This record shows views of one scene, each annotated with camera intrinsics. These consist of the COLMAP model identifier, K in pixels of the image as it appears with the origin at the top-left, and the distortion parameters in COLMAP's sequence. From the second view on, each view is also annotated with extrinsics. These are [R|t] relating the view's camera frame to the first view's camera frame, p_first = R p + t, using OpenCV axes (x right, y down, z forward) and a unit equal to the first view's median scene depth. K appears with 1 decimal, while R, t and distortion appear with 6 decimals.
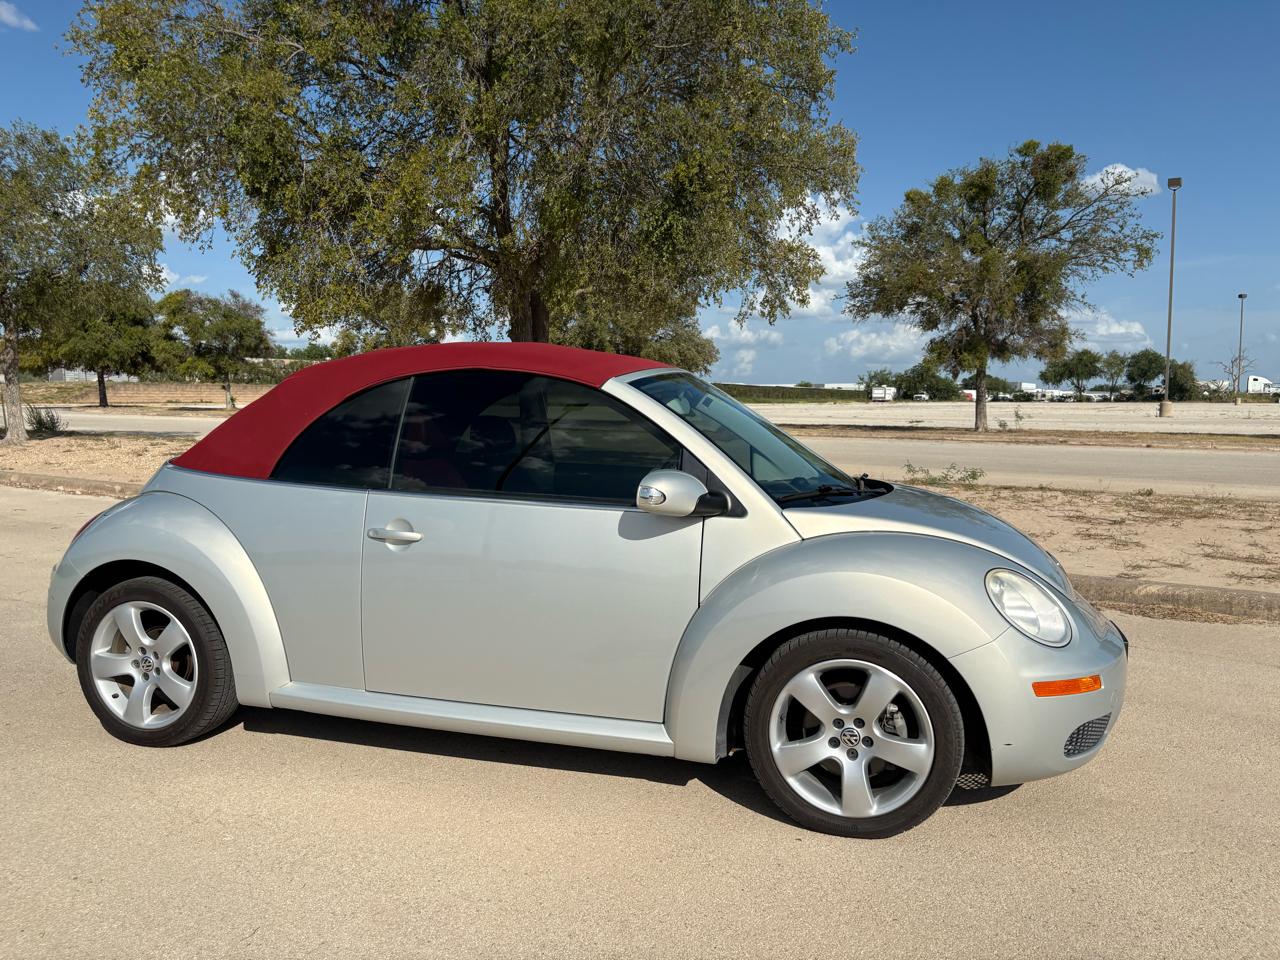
lens RADIAL K [[972.5, 0, 629.8], [0, 972.5, 496.1], [0, 0, 1]] dist [0.040461, -0.047357]
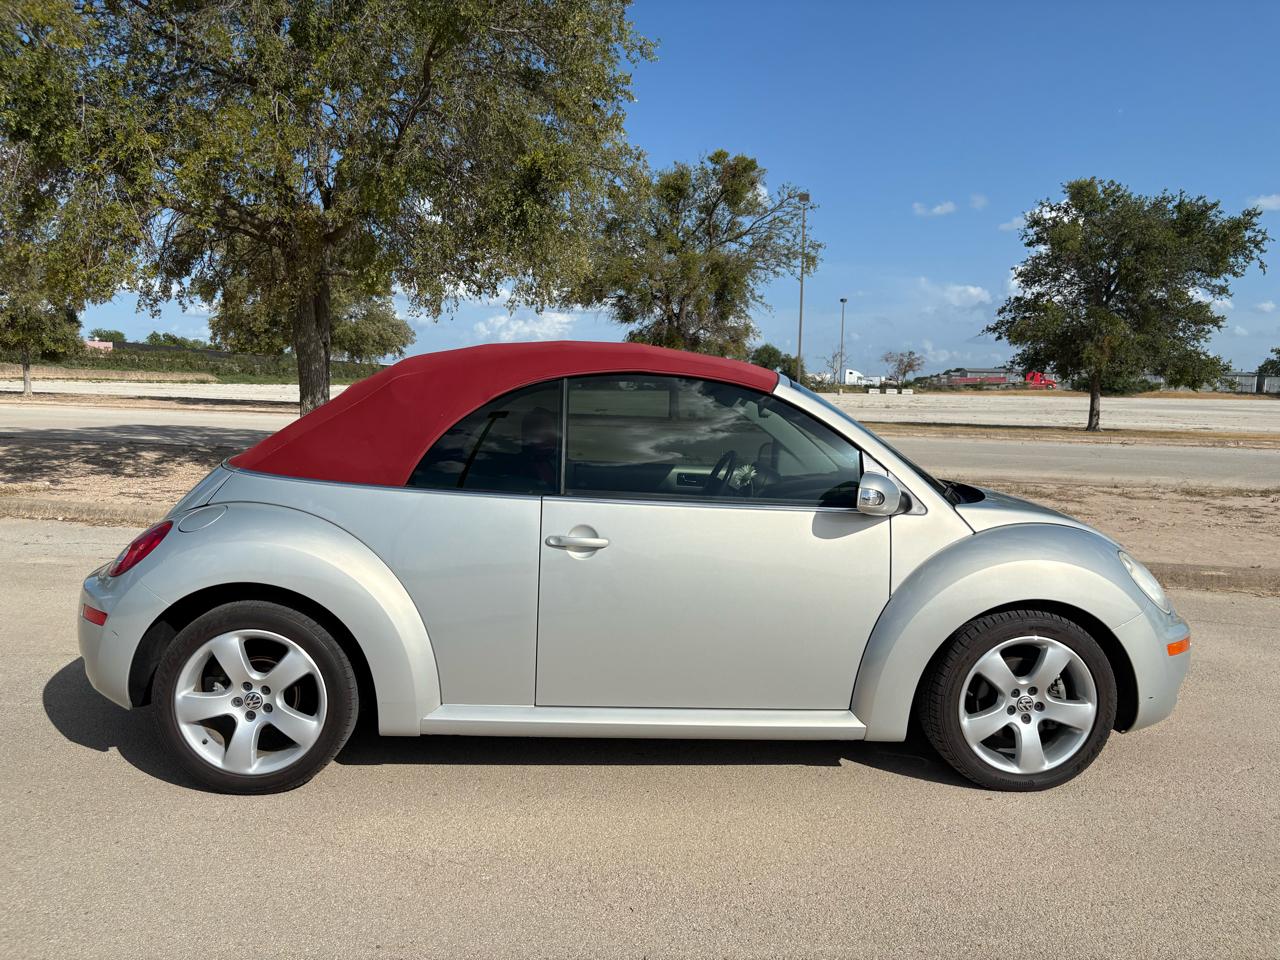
lens RADIAL K [[972.5, 0, 626.7], [0, 972.5, 504.0], [0, 0, 1]] dist [0.040461, -0.047357]
pose [[0.938865, -0.026919, 0.343231, -0.136063], [0.018411, 0.999438, 0.028023, -0.006254], [-0.343793, -0.019991, 0.938833, 0.020984]]
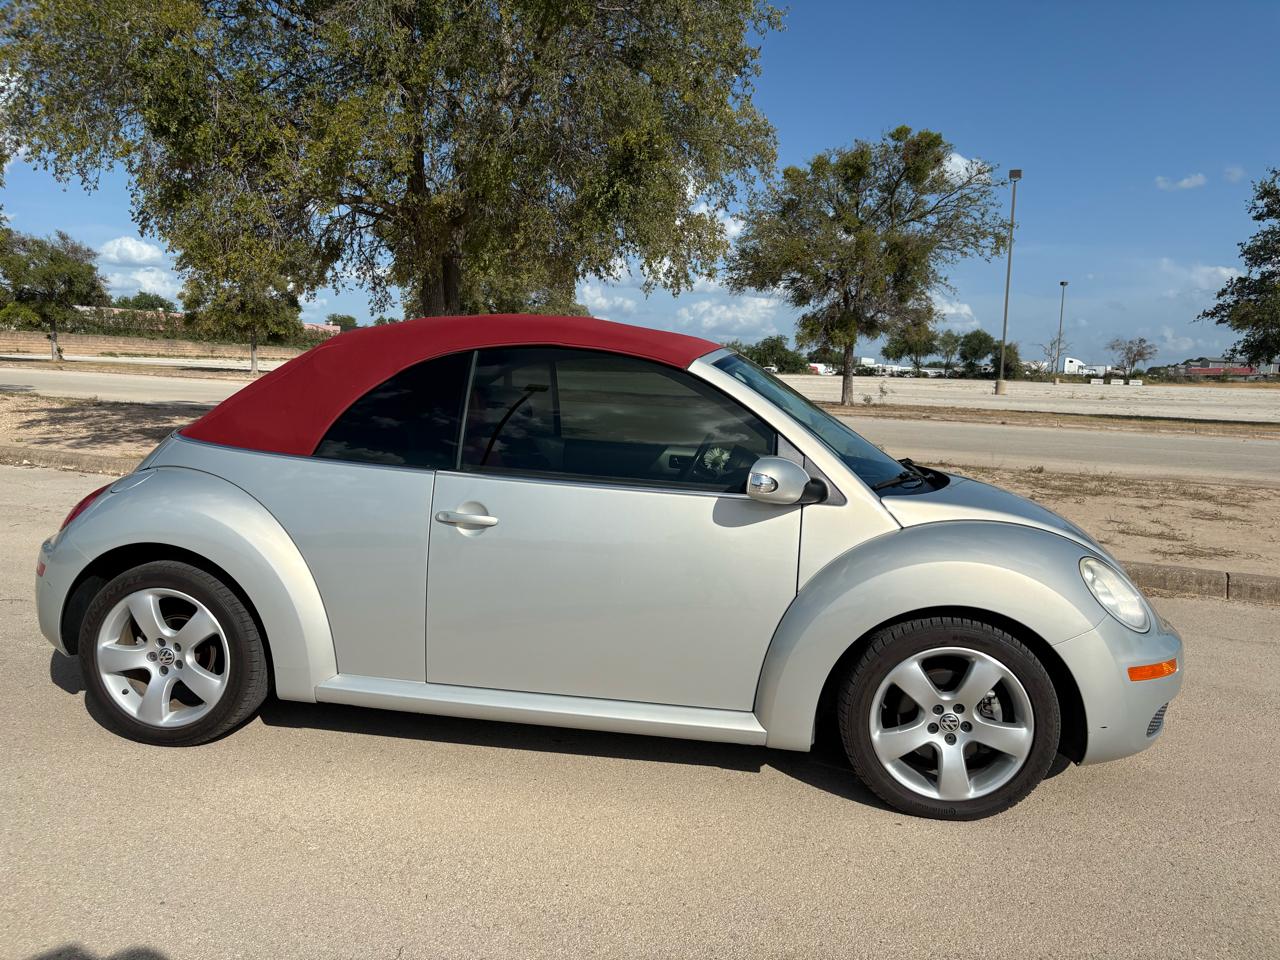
lens RADIAL K [[972.5, 0, 627.7], [0, 972.5, 489.3], [0, 0, 1]] dist [0.040461, -0.047357]
pose [[0.988727, 0.010054, 0.149393, -0.059115], [-0.014333, 0.999517, 0.027591, -0.004370], [-0.149043, -0.029421, 0.988393, 0.011850]]
